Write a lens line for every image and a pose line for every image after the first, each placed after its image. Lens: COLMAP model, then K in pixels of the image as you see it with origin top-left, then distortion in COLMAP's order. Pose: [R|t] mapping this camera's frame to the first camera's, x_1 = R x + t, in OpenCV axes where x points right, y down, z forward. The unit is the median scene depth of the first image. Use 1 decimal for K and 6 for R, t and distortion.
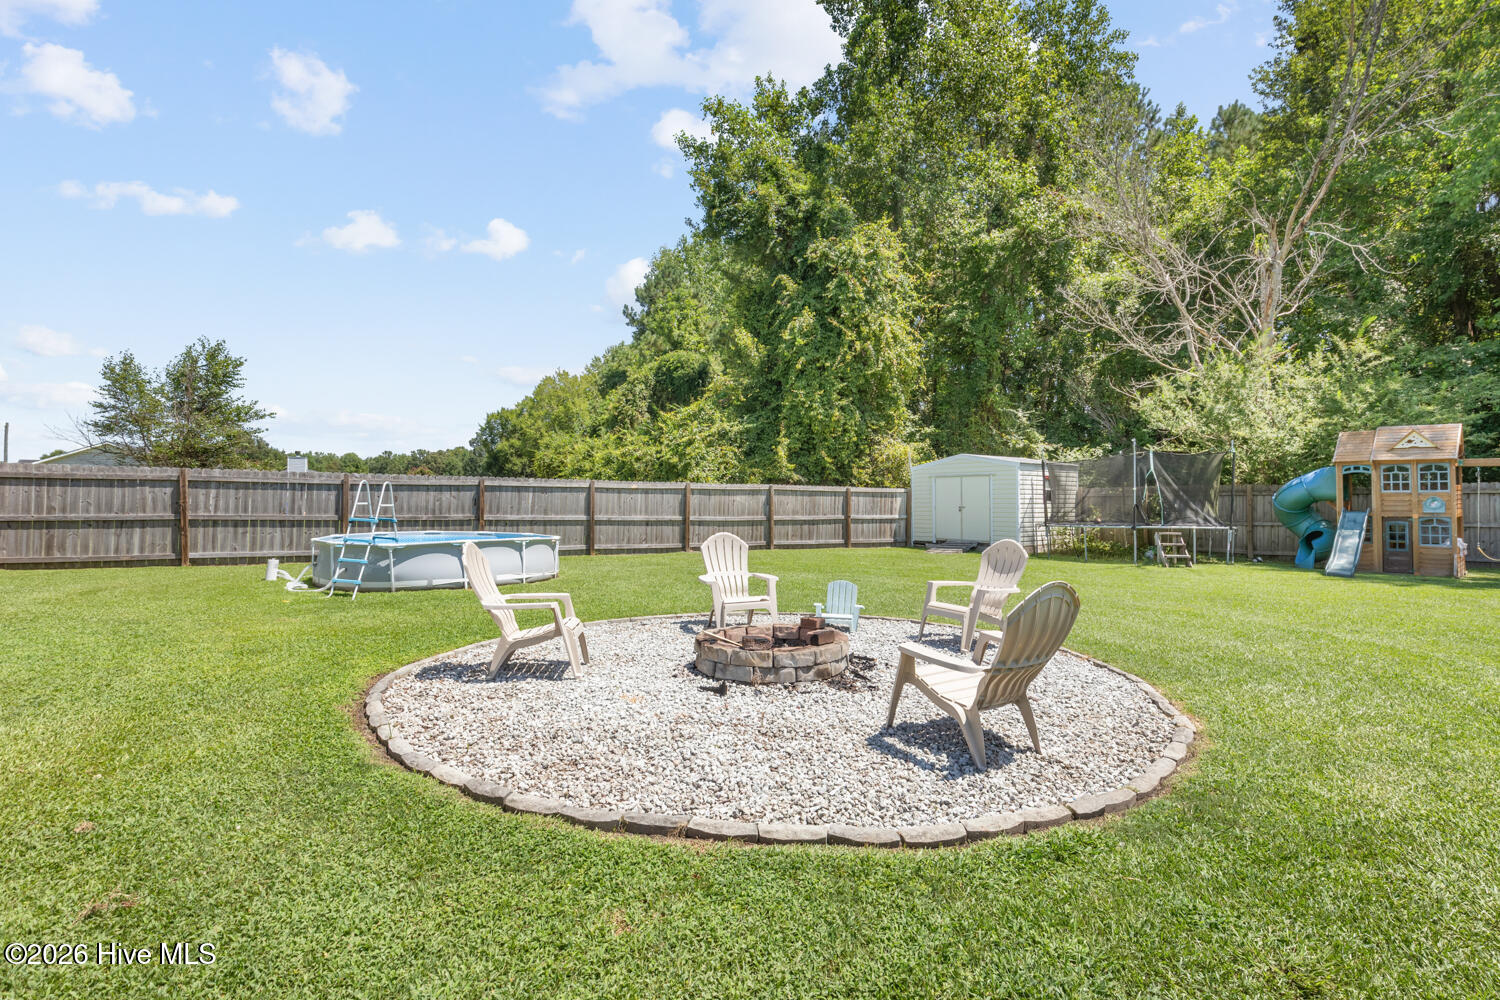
lens RADIAL K [[676.4, 0, 750.2], [0, 676.4, 500.0], [0, 0, 1]] dist [0.003404, -0.001996]
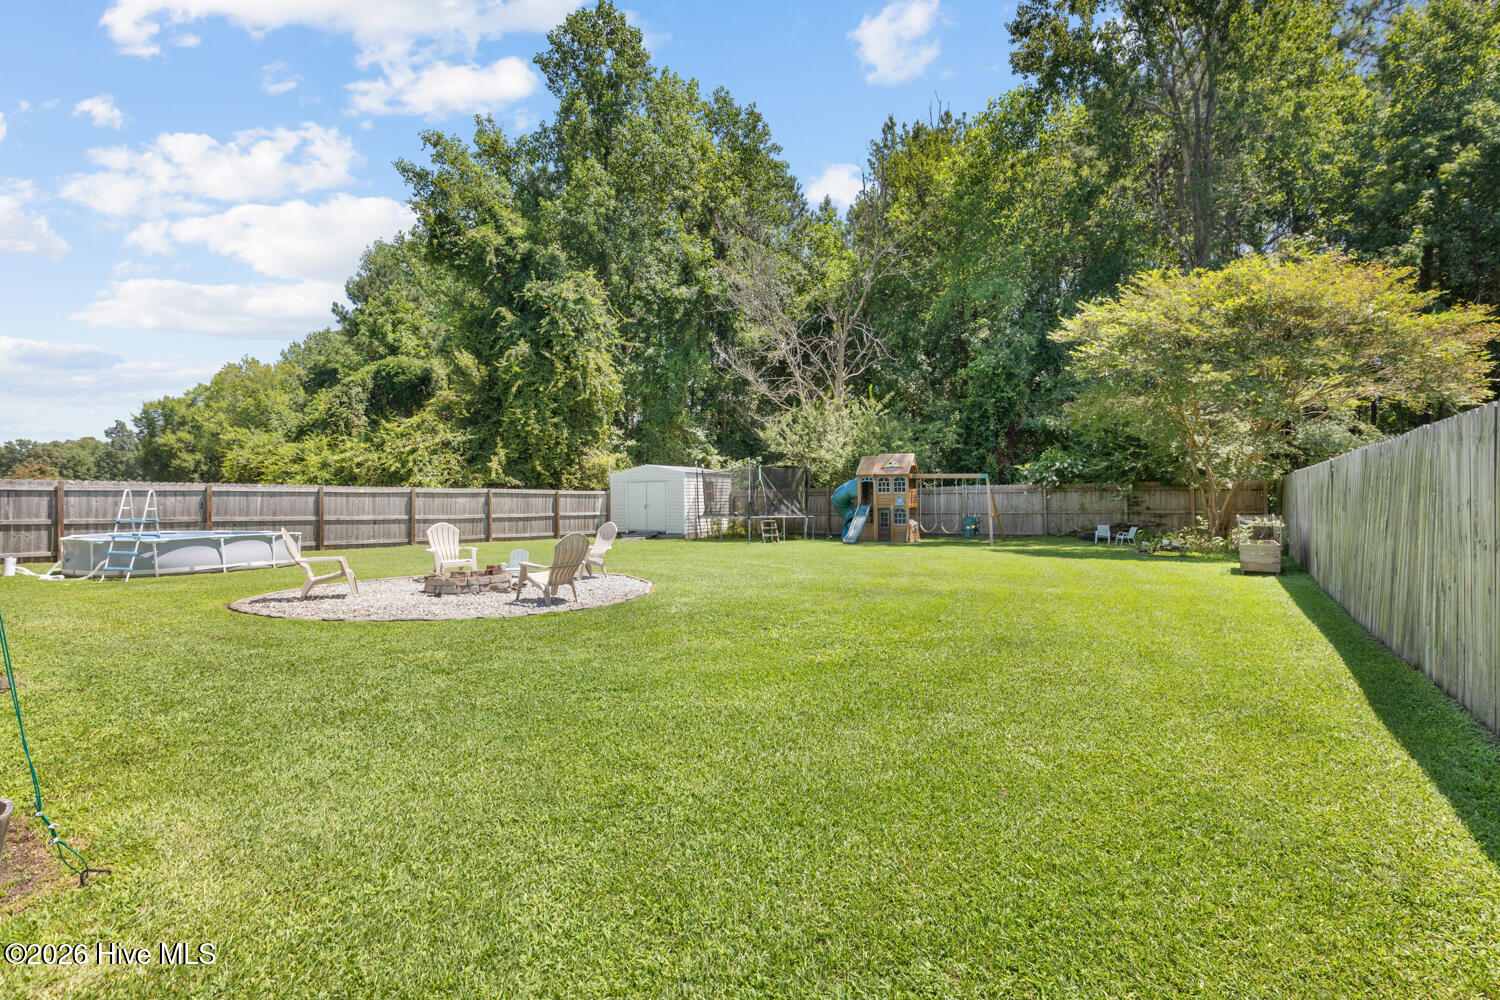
lens RADIAL K [[676.4, 0, 774.4], [0, 676.4, 504.5], [0, 0, 1]] dist [0.003404, -0.001996]
pose [[0.919220, -0.011487, 0.393577, 0.018297], [0.007900, 0.999911, 0.010731, -0.002613], [-0.393666, -0.006755, 0.919229, -0.267159]]
